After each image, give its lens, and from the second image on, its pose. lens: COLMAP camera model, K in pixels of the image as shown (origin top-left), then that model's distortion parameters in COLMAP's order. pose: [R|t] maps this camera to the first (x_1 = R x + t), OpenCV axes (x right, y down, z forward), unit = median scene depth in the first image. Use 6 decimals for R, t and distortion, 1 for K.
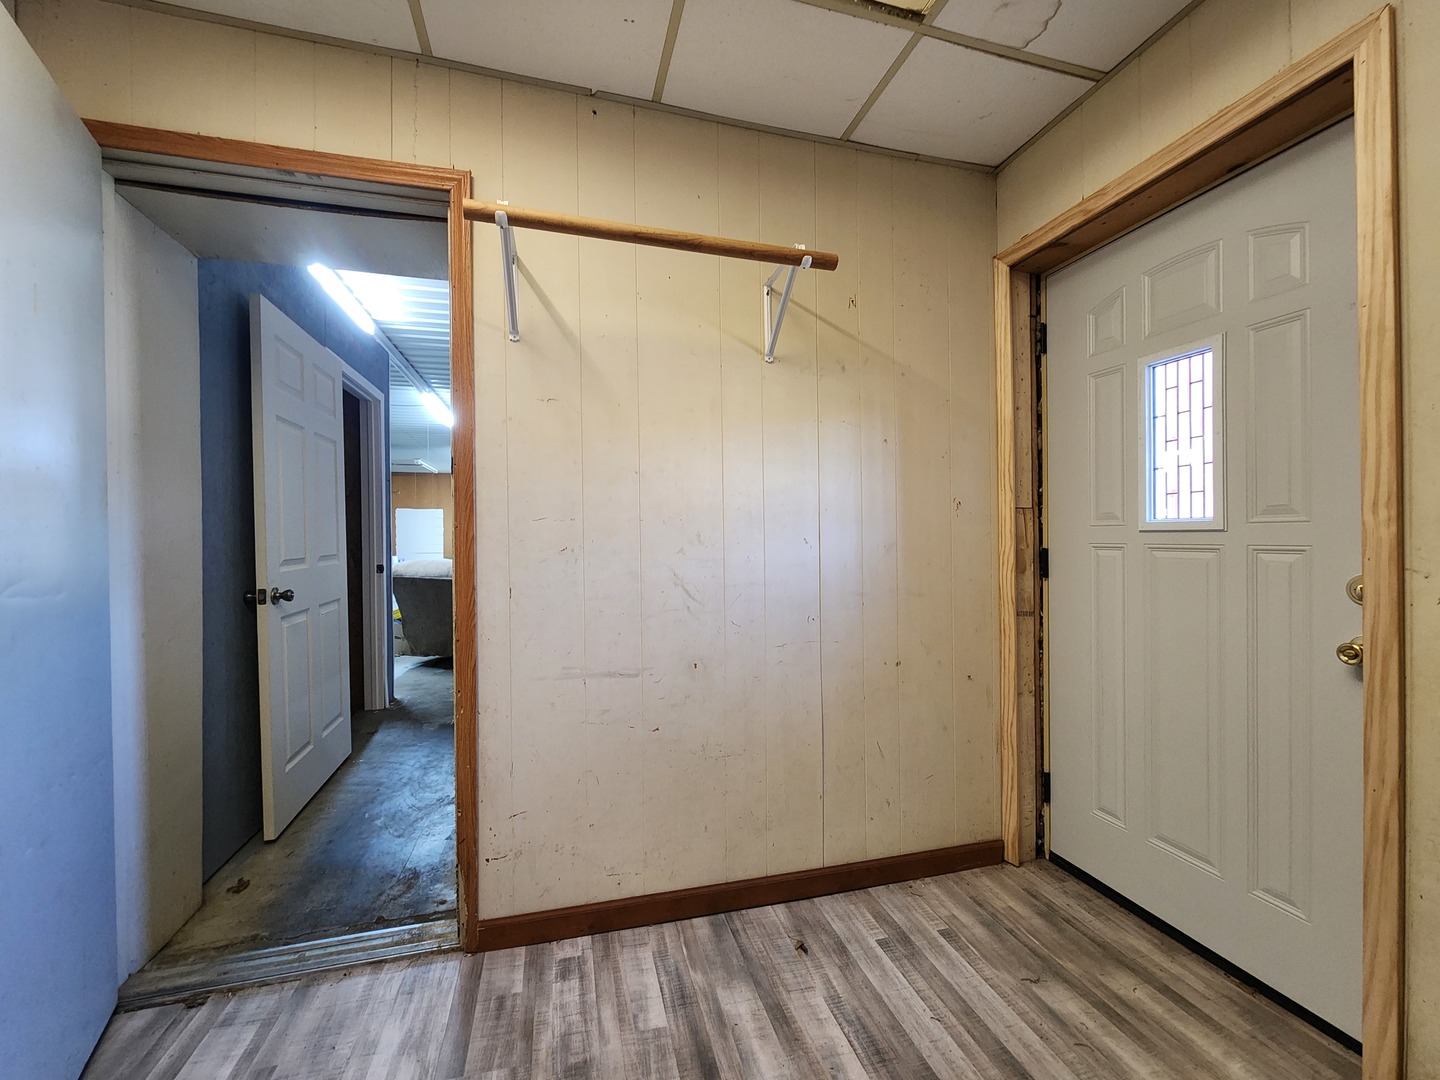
lens RADIAL K [[587.8, 0, 720.6], [0, 587.8, 545.5], [0, 0, 1]] dist [-0.000383, -0.002283]
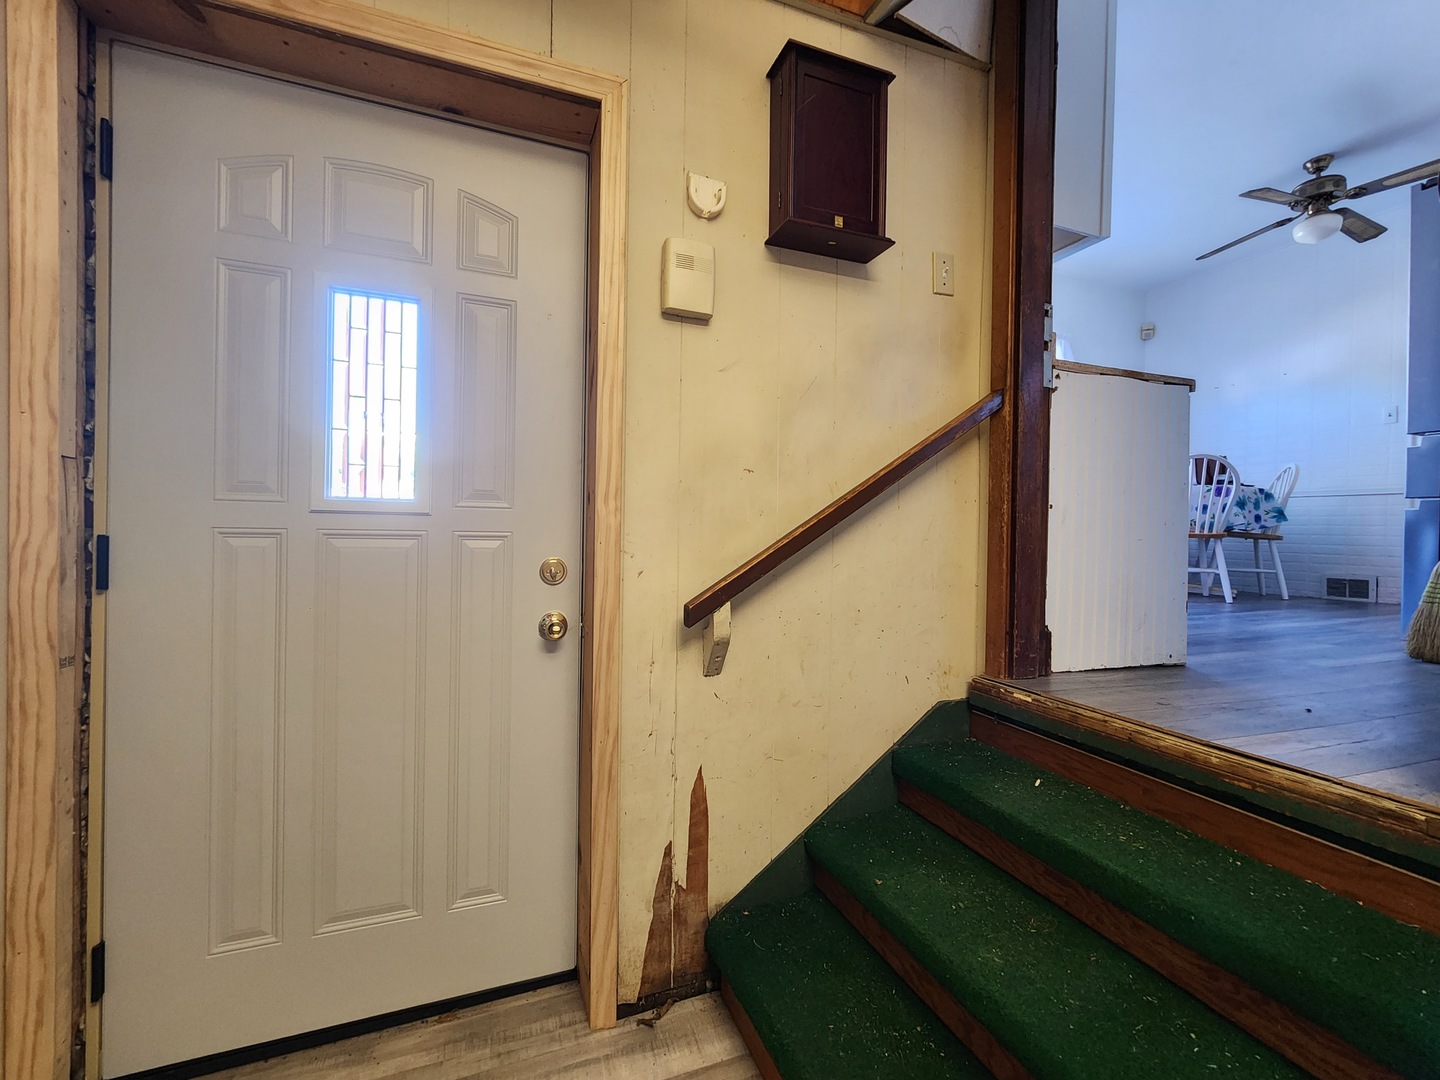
lens RADIAL K [[587.8, 0, 716.6], [0, 587.8, 538.8], [0, 0, 1]] dist [-0.000383, -0.002283]
pose [[-0.084417, -0.000184, 0.996431, -0.044496], [-0.001733, 0.999998, 0.000038, 0.008545], [-0.996429, -0.001723, -0.084417, 0.577872]]
